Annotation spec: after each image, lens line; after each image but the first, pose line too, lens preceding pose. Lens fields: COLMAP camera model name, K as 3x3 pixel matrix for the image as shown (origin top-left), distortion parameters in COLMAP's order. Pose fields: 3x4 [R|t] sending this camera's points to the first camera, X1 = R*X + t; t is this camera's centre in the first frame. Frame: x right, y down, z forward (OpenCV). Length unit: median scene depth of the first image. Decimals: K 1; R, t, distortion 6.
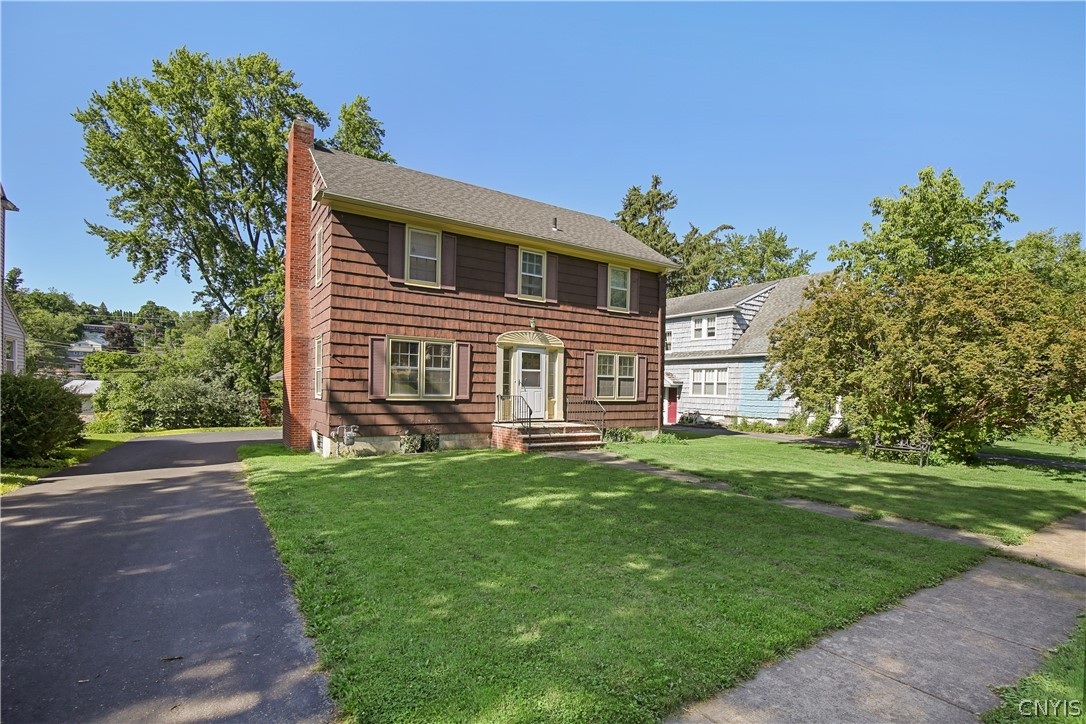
lens RADIAL K [[515.3, 0, 545.1], [0, 515.3, 396.6], [0, 0, 1]] dist [-0.021286, -0.000063]
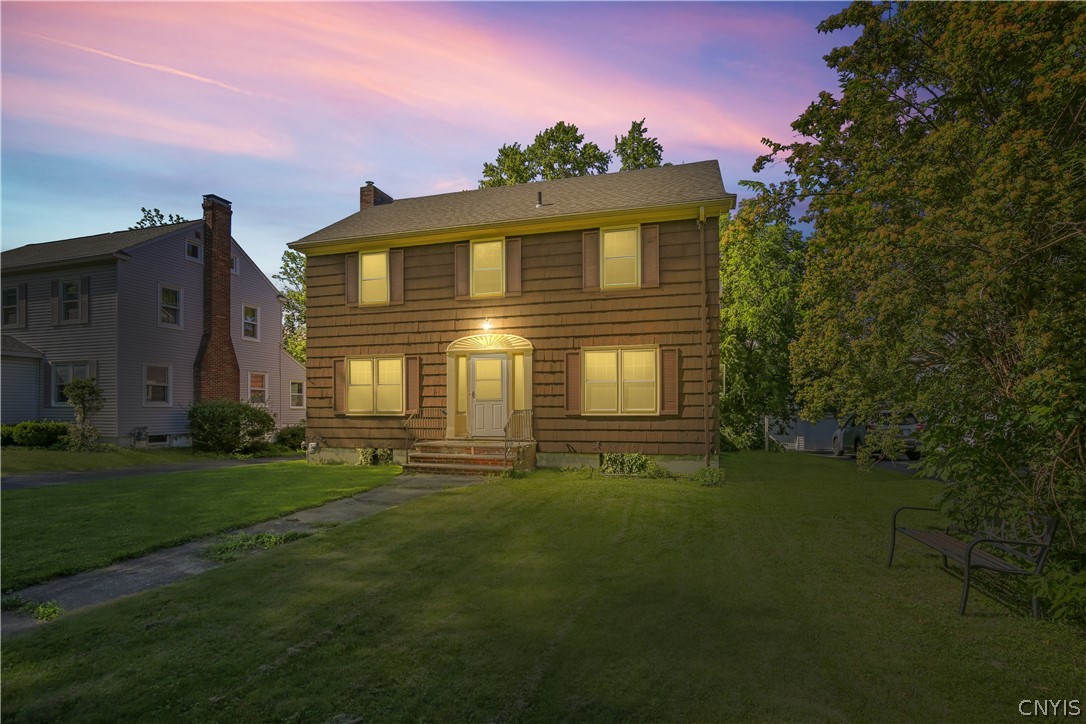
lens RADIAL K [[509.8, 0, 540.8], [0, 509.8, 408.7], [0, 0, 1]] dist [-0.021507, -0.000042]
pose [[0.657505, -0.020518, -0.753171, 0.675554], [0.004200, 0.999713, -0.023568, 0.017473], [0.753439, 0.012333, 0.657403, 0.515925]]
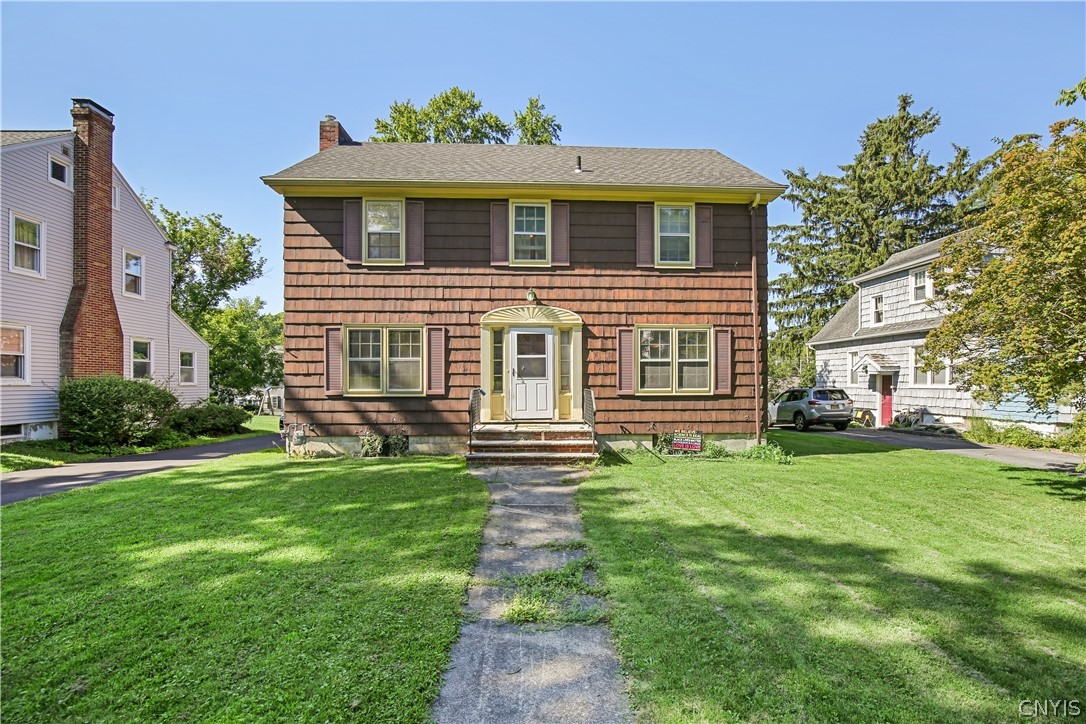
lens RADIAL K [[500.4, 0, 545.1], [0, 500.4, 383.3], [0, 0, 1]] dist [-0.022077, 0.000017]
pose [[0.861990, -0.019485, -0.506550, 0.374344], [0.010669, 0.999737, -0.020301, 0.004939], [0.506812, 0.012094, 0.861972, 0.368891]]
